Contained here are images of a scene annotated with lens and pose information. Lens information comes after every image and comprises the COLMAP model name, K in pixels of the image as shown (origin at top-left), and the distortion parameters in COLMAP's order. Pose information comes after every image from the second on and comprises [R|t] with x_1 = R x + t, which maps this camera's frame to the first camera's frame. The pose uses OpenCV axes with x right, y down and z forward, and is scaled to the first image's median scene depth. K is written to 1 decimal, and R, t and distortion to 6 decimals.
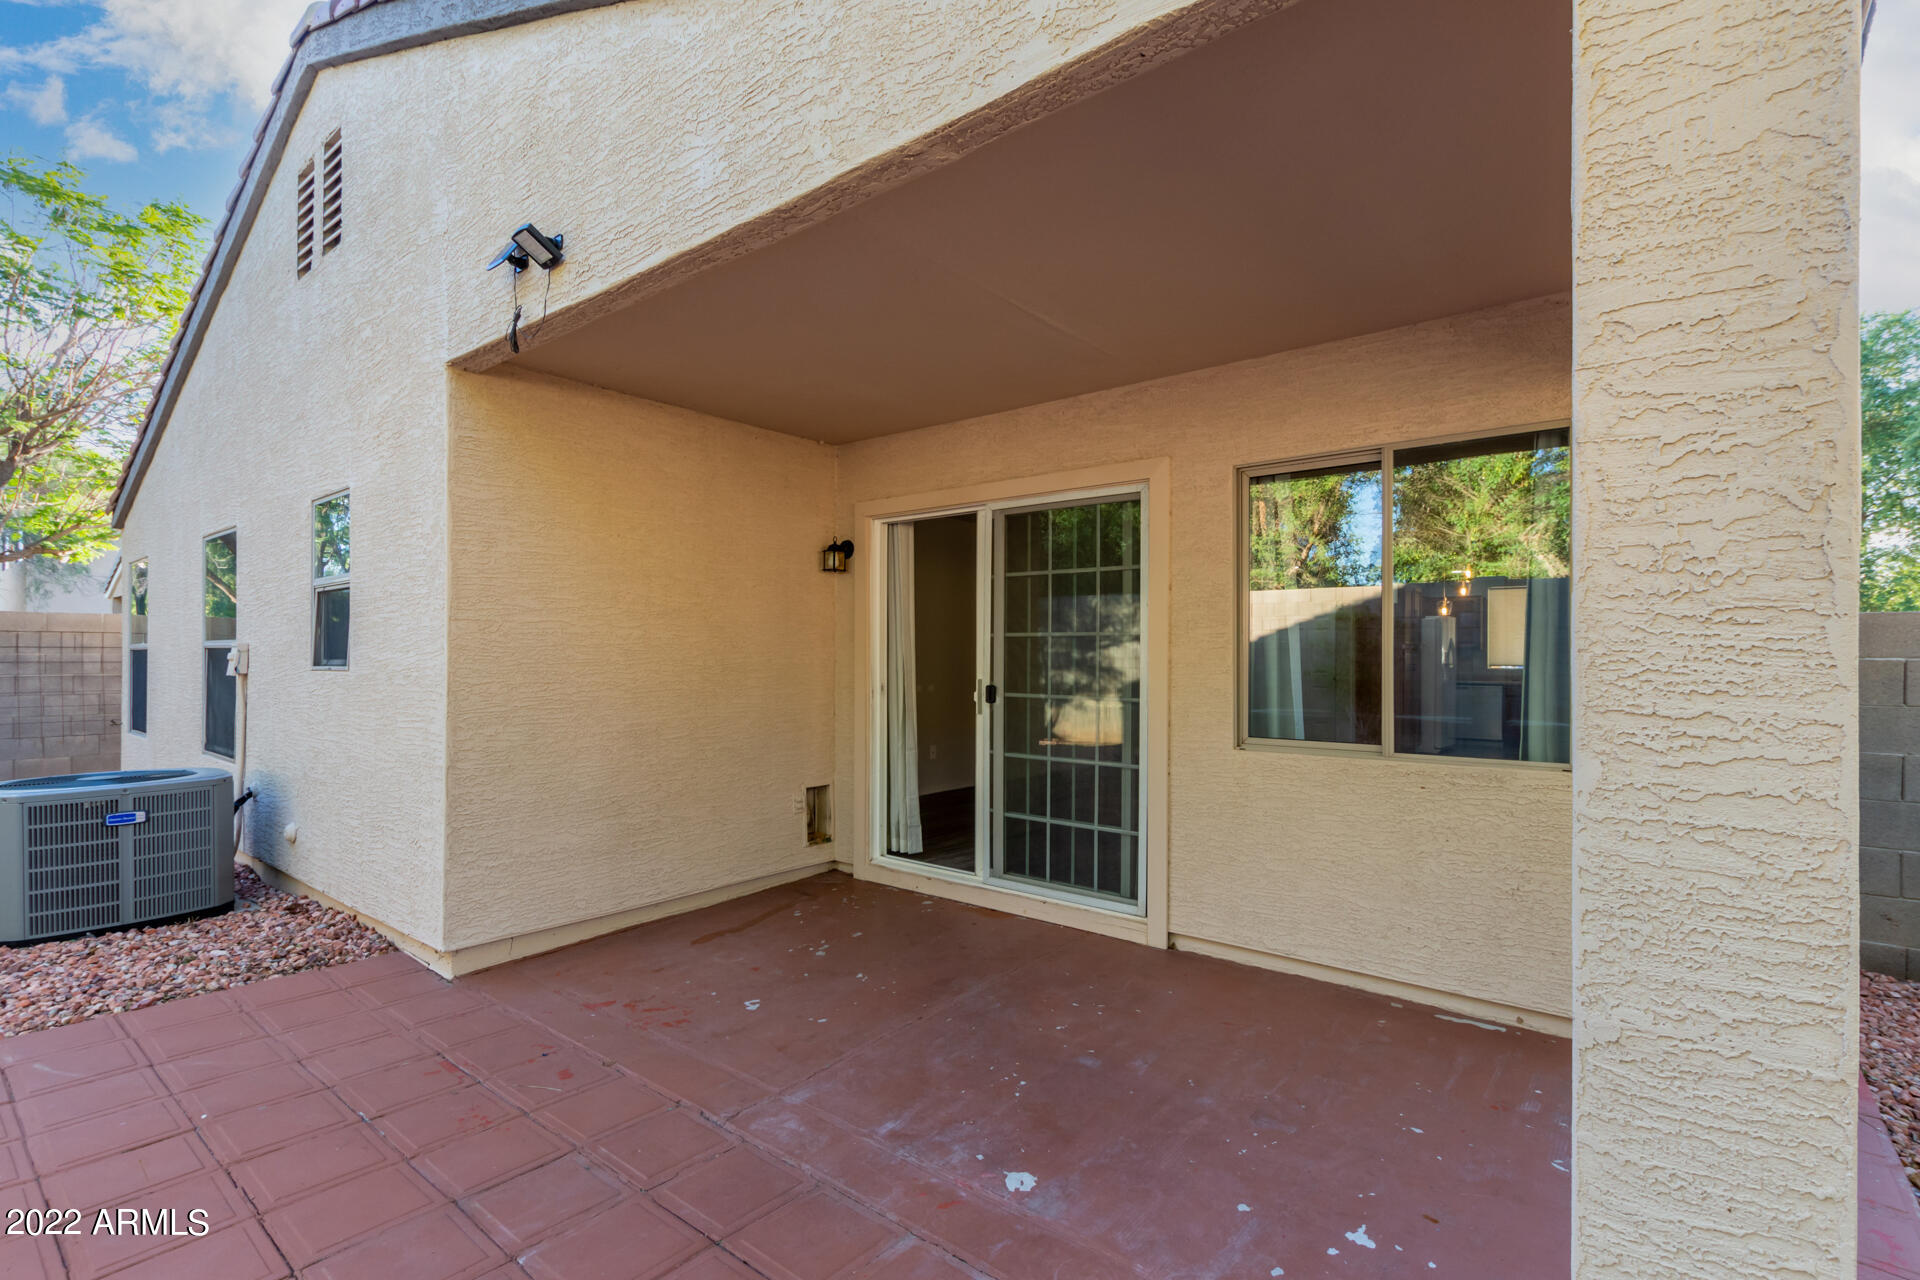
lens RADIAL K [[878.9, 0, 962.8], [0, 878.9, 646.6], [0, 0, 1]] dist [0.007834, -0.001879]
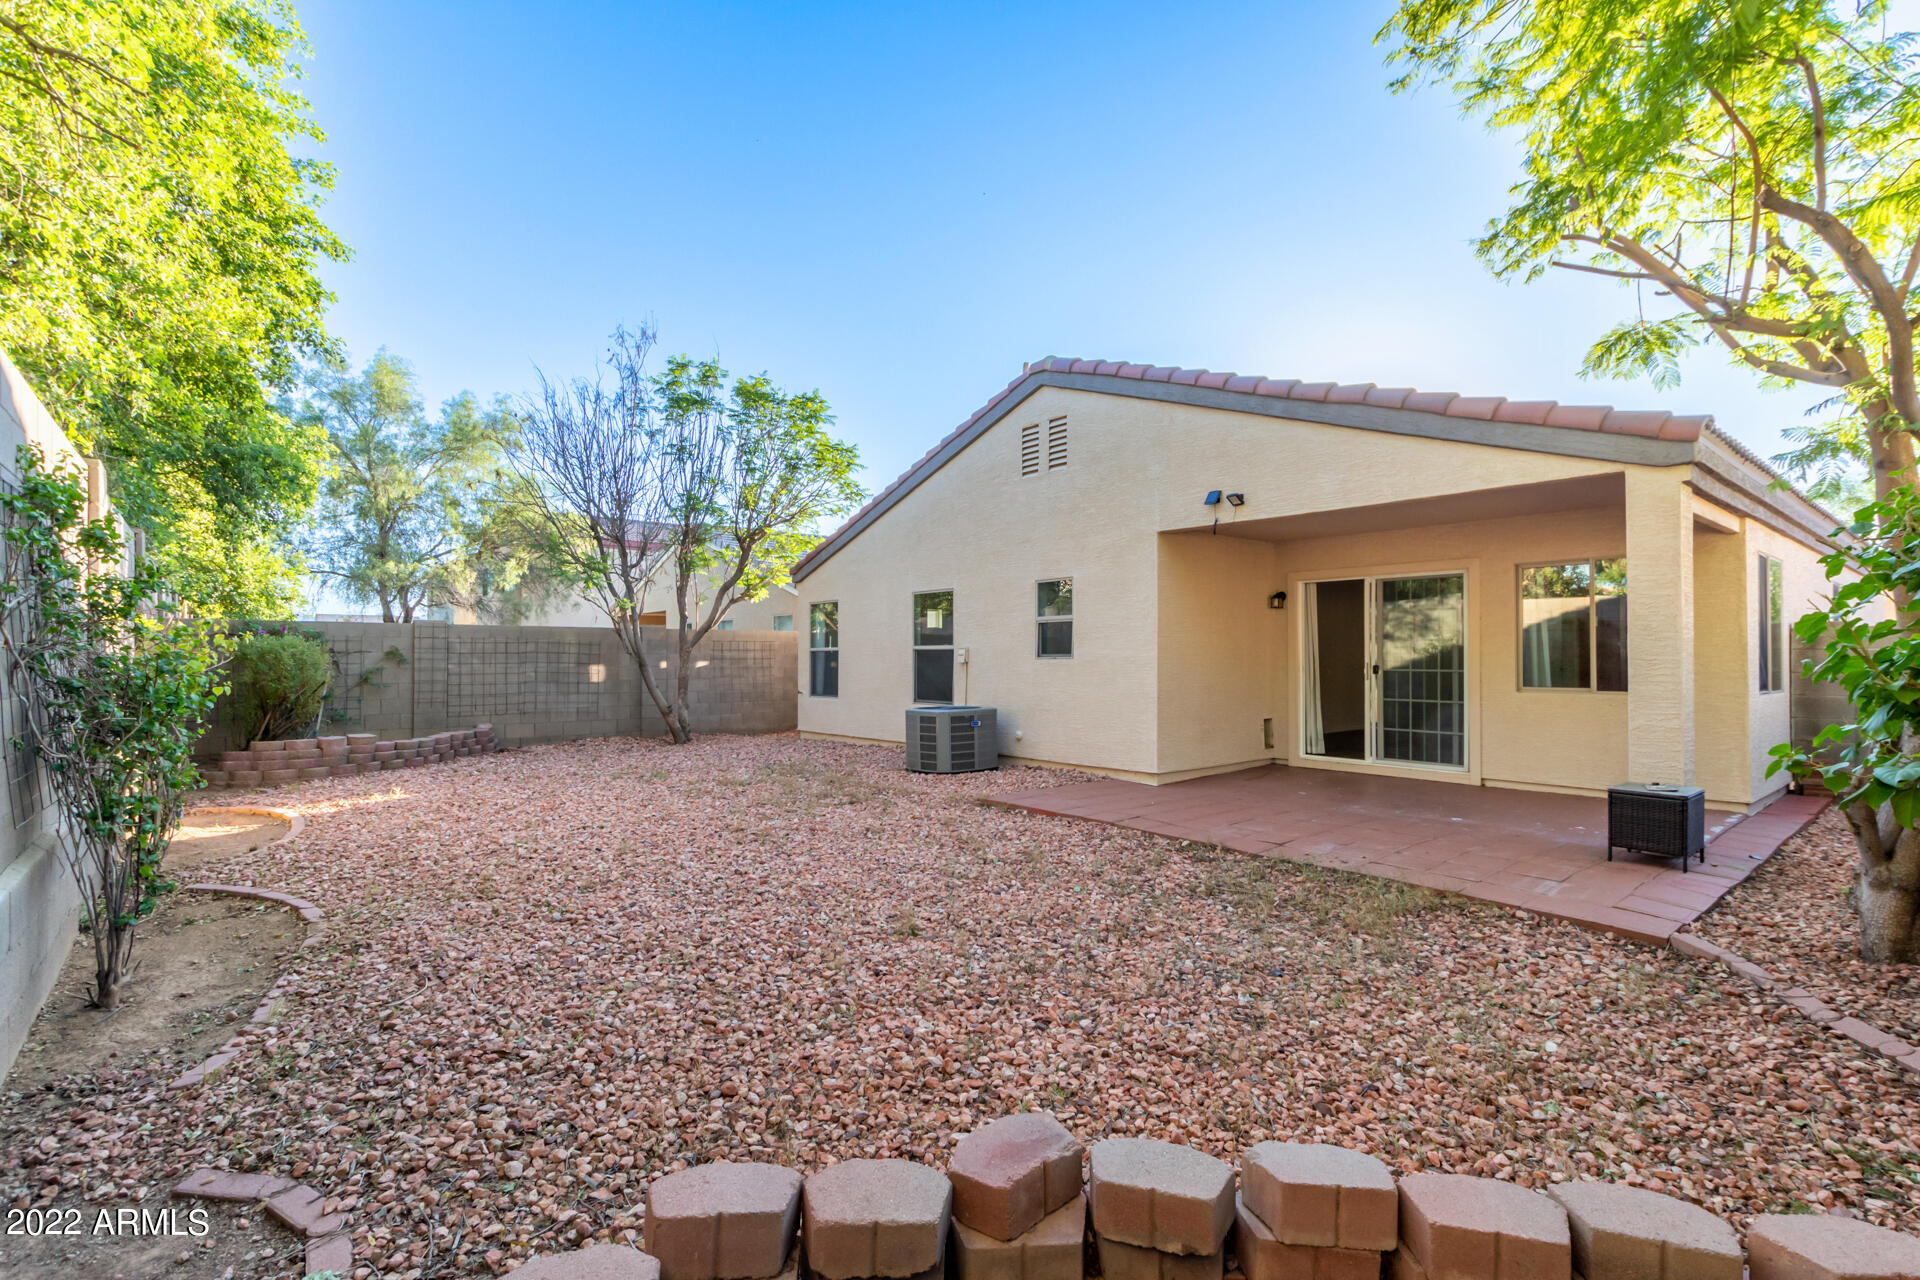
lens RADIAL K [[878.9, 0, 960.8], [0, 878.9, 645.1], [0, 0, 1]] dist [0.007834, -0.001879]
pose [[0.981684, -0.007761, -0.190360, -0.551563], [0.007358, 0.999969, -0.002823, -0.003095], [0.190376, 0.001371, 0.981710, -1.242421]]
